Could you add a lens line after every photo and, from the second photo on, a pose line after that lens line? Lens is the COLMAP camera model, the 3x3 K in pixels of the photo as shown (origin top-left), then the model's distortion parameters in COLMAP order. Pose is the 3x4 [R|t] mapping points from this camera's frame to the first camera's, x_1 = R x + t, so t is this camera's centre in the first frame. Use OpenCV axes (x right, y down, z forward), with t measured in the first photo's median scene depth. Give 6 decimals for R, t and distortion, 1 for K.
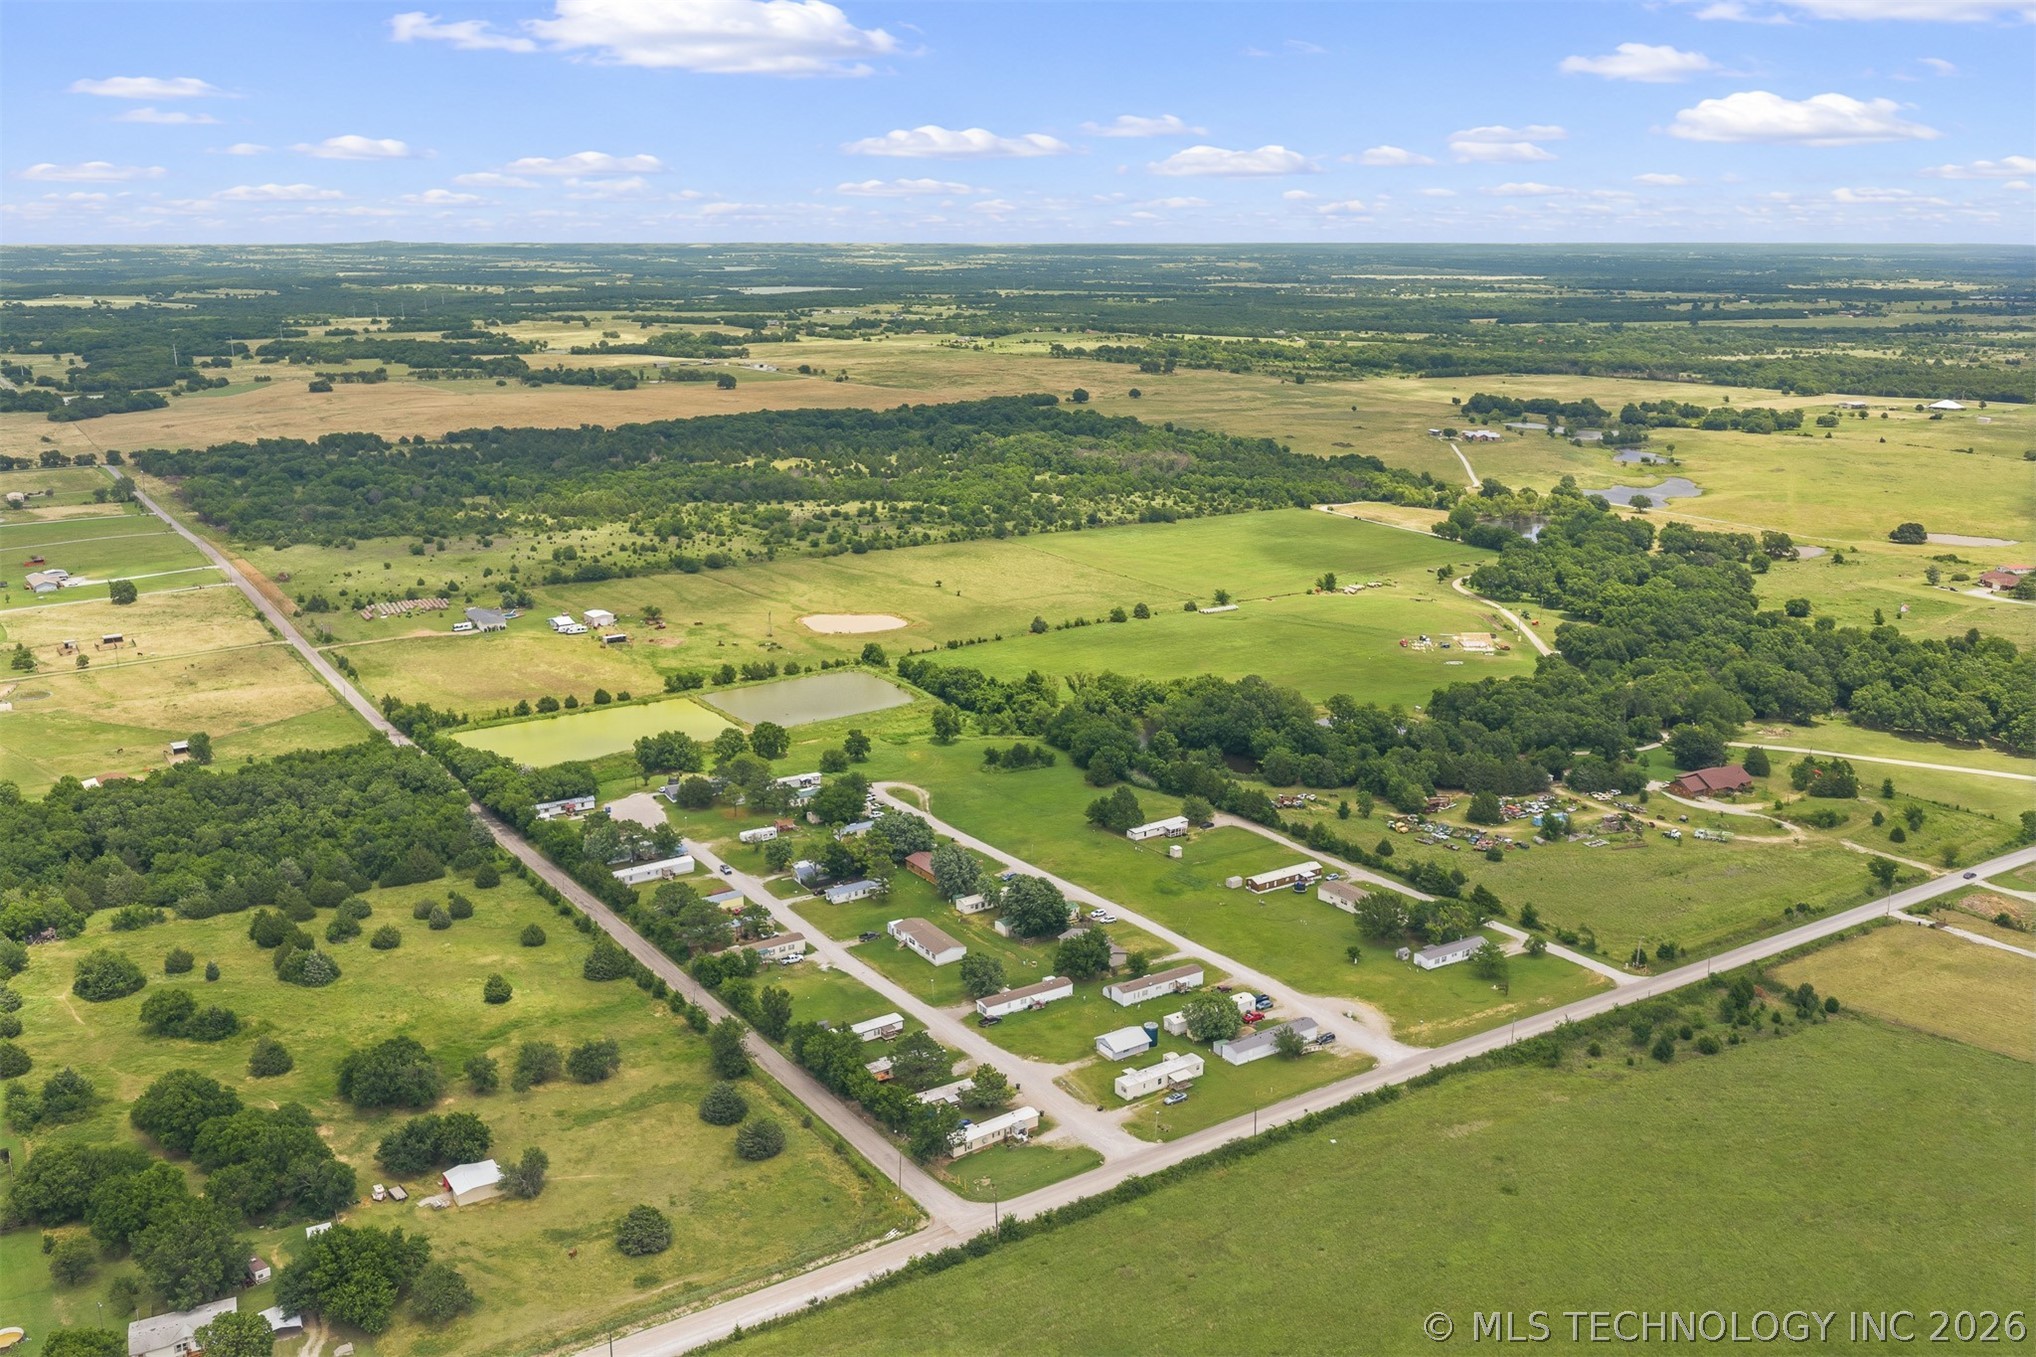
lens RADIAL K [[1684.0, 0, 1018.0], [0, 1684.0, 678.5], [0, 0, 1]] dist [0.012480, -0.003252]
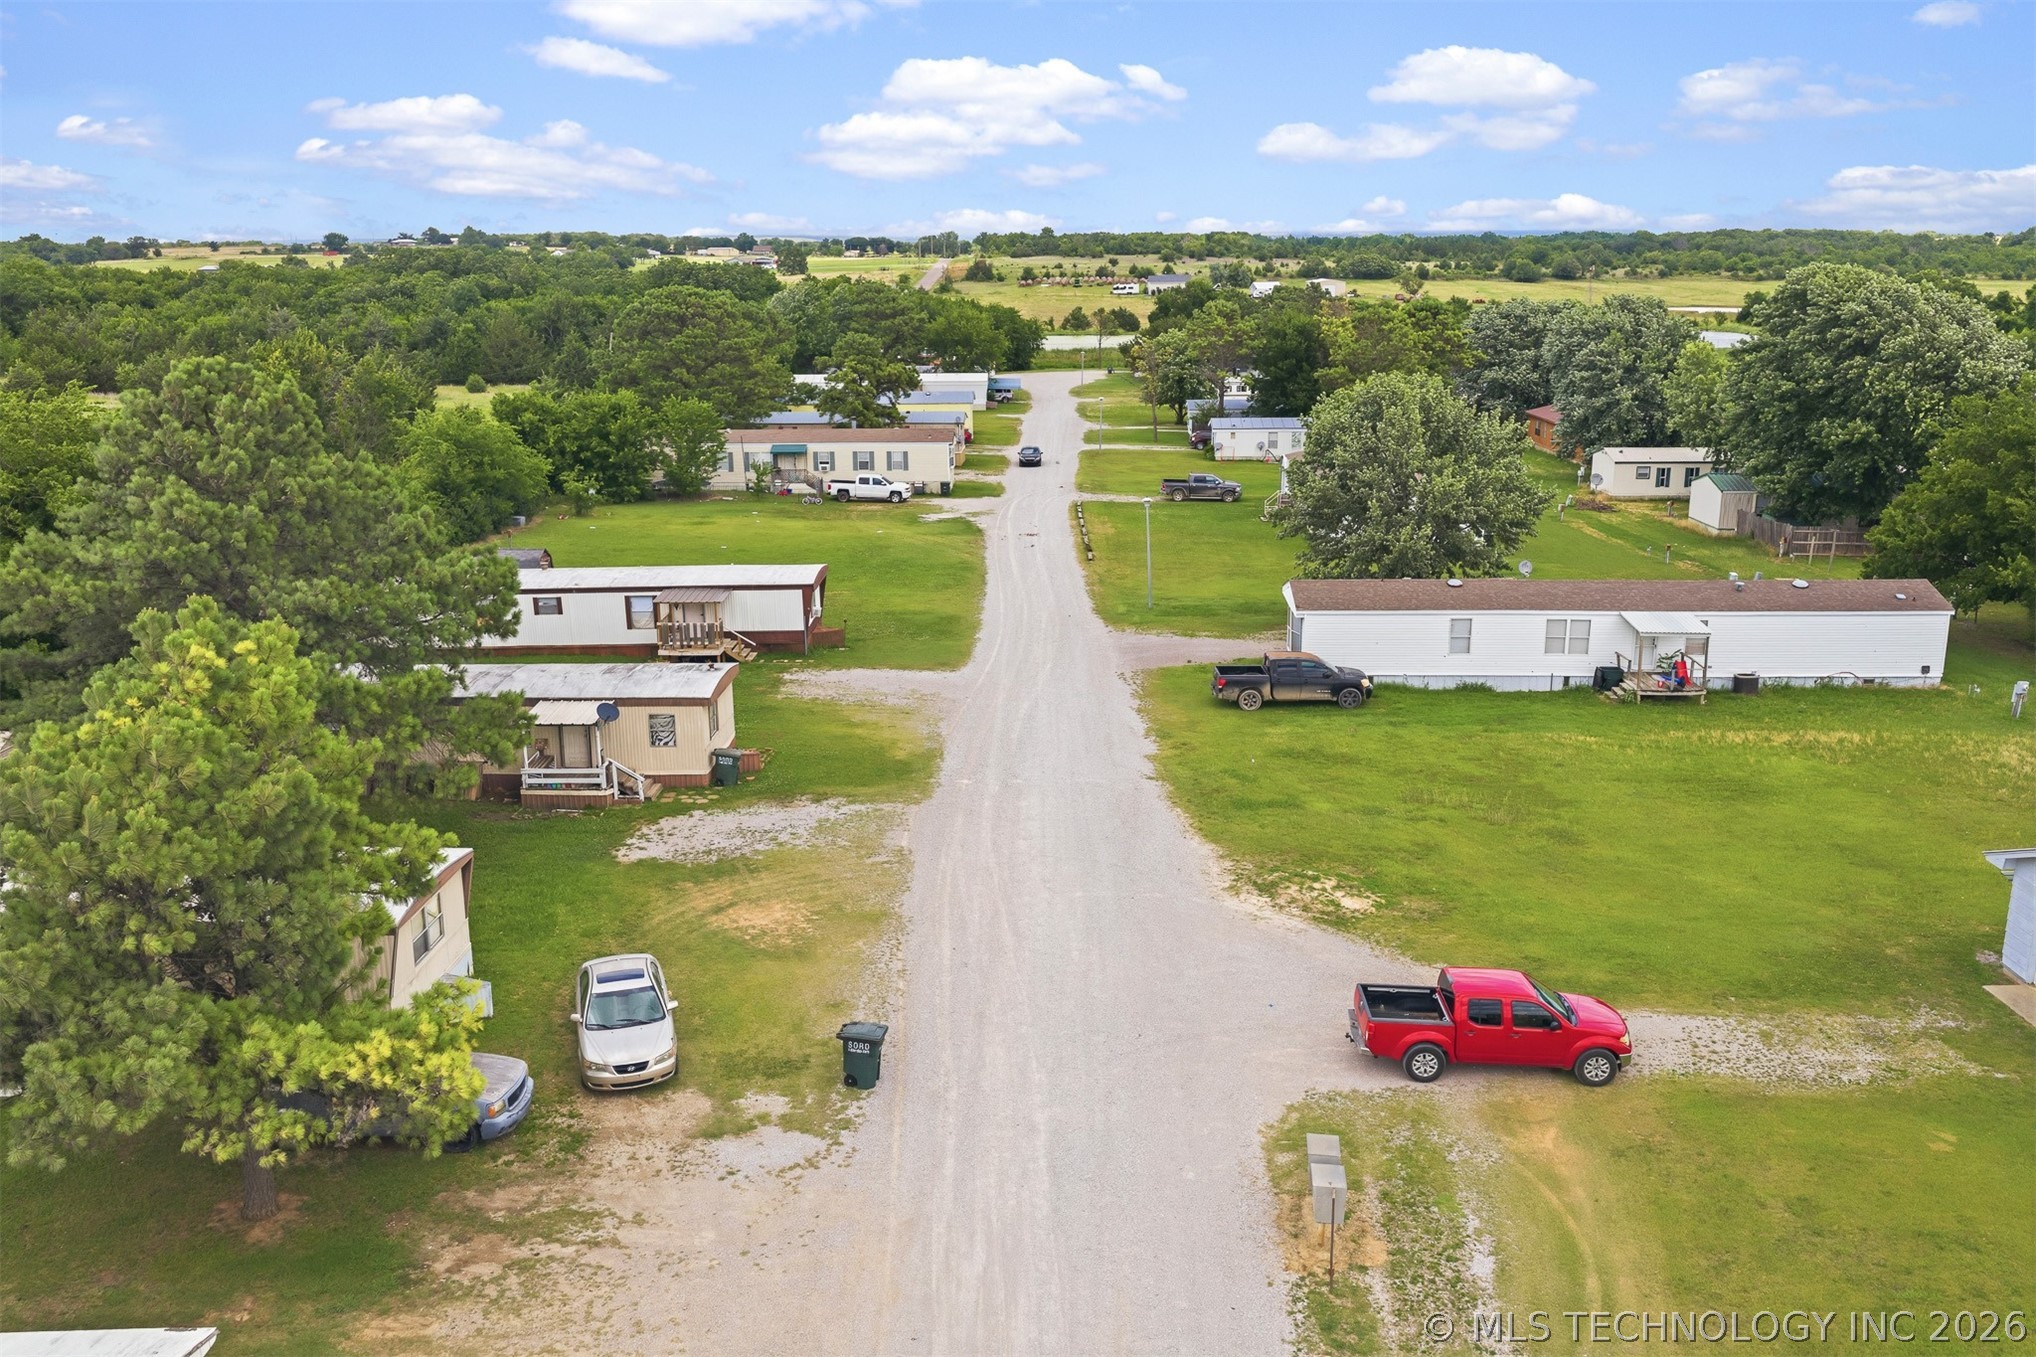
lens RADIAL K [[1693.3, 0, 1018.0], [0, 1693.3, 678.5], [0, 0, 1]] dist [-0.002280, -0.005265]
pose [[0.823273, 0.142320, -0.549515, 0.050716], [-0.142734, 0.988858, 0.042265, 0.204591], [0.549407, 0.043639, 0.834414, 0.874671]]
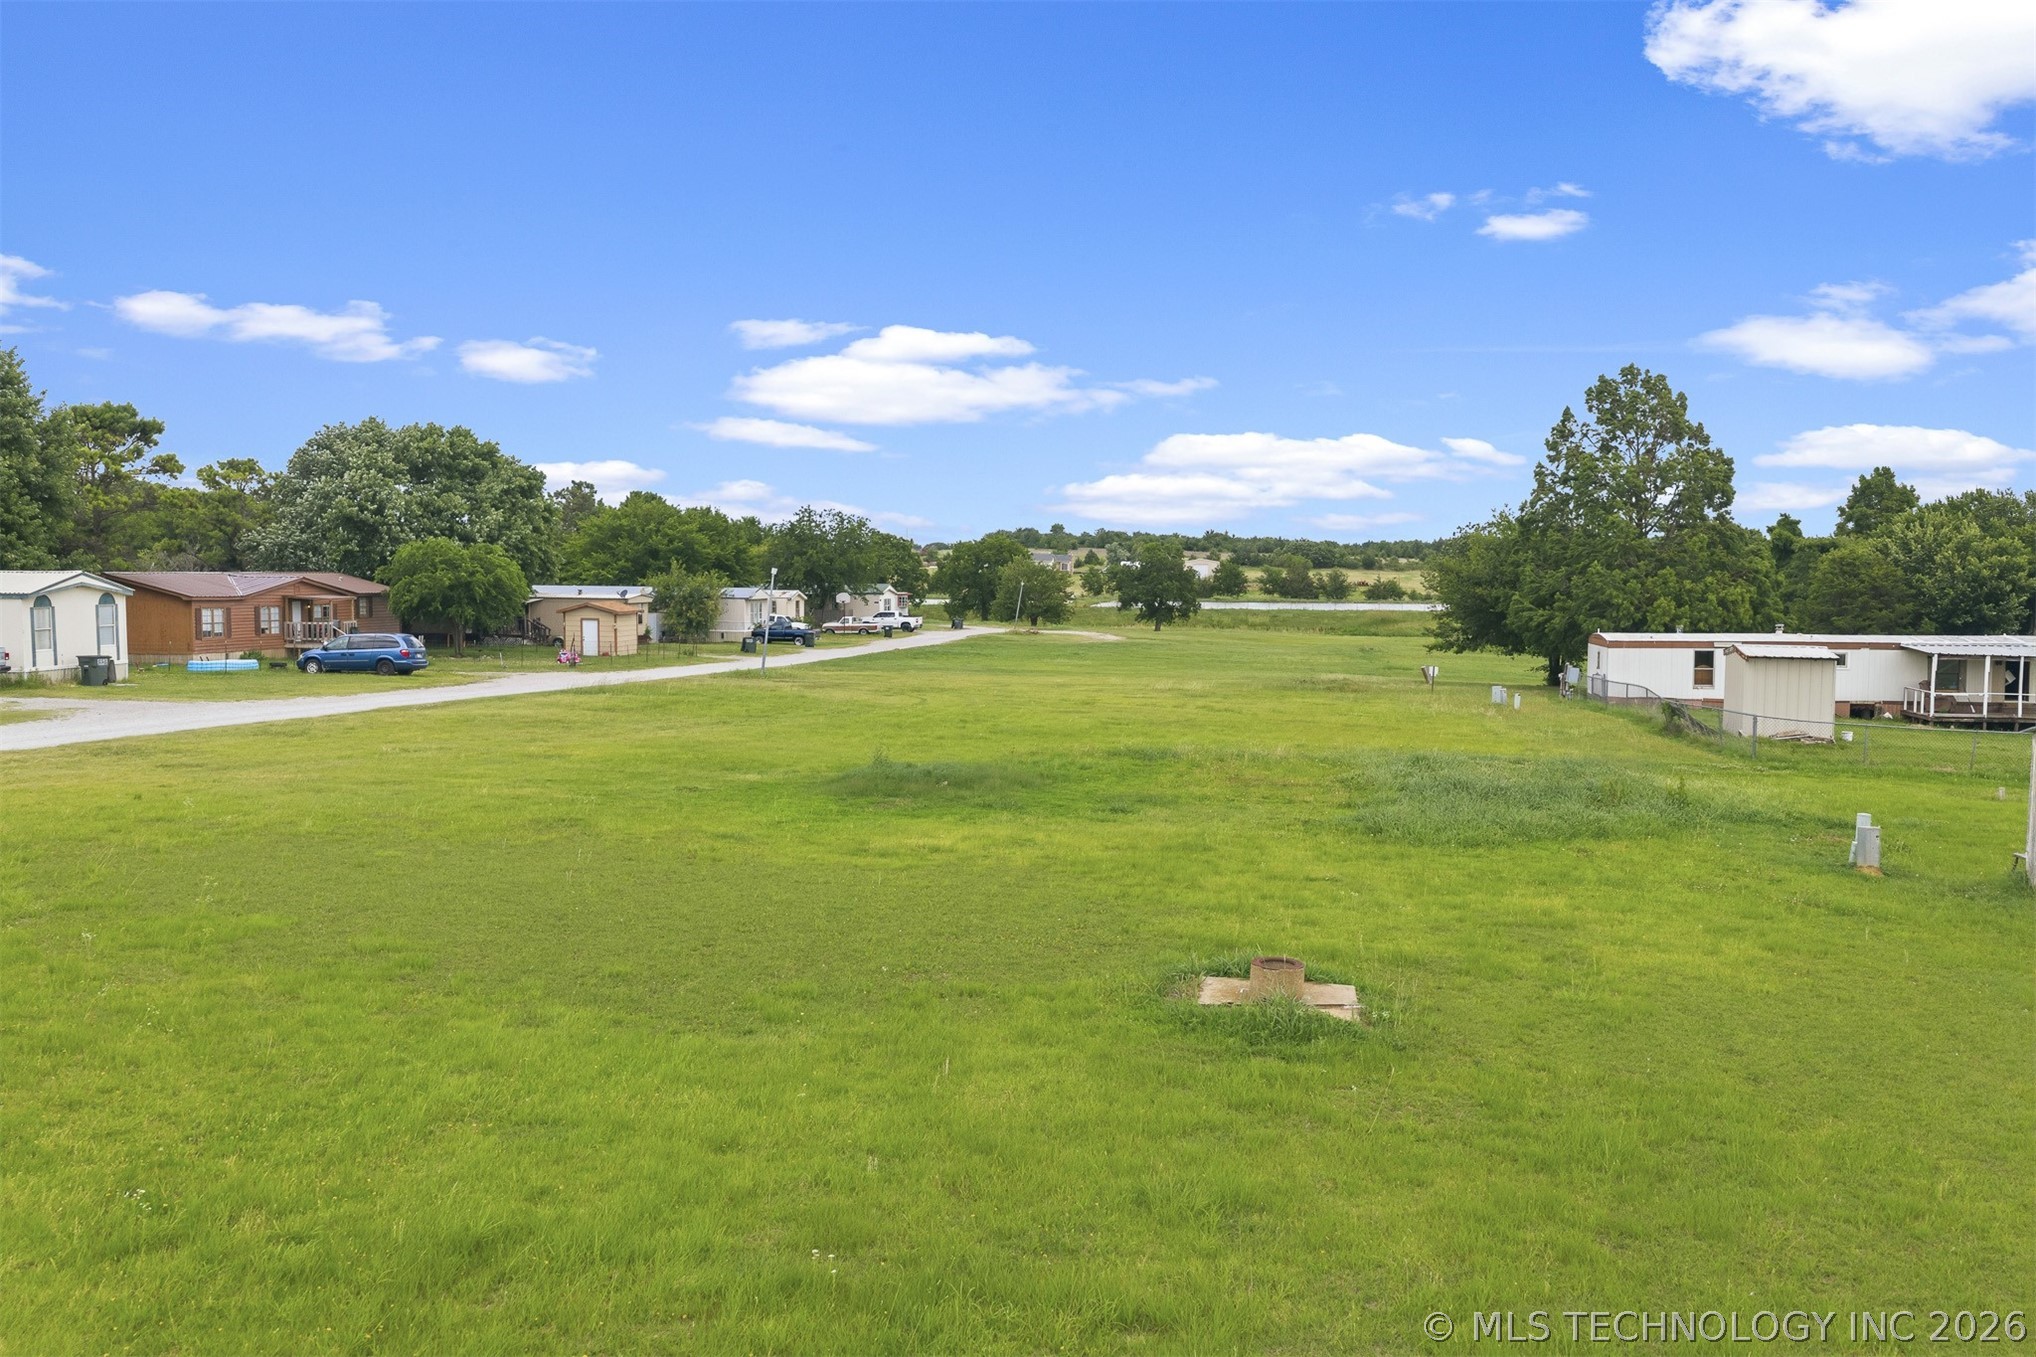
lens RADIAL K [[1696.7, 0, 1028.9], [0, 1696.7, 649.5], [0, 0, 1]] dist [0.002926, -0.015641]
pose [[0.741227, 0.040334, -0.670042, 0.169629], [-0.179916, 0.973607, -0.140423, 0.161663], [0.646694, 0.224637, 0.728921, 1.186451]]
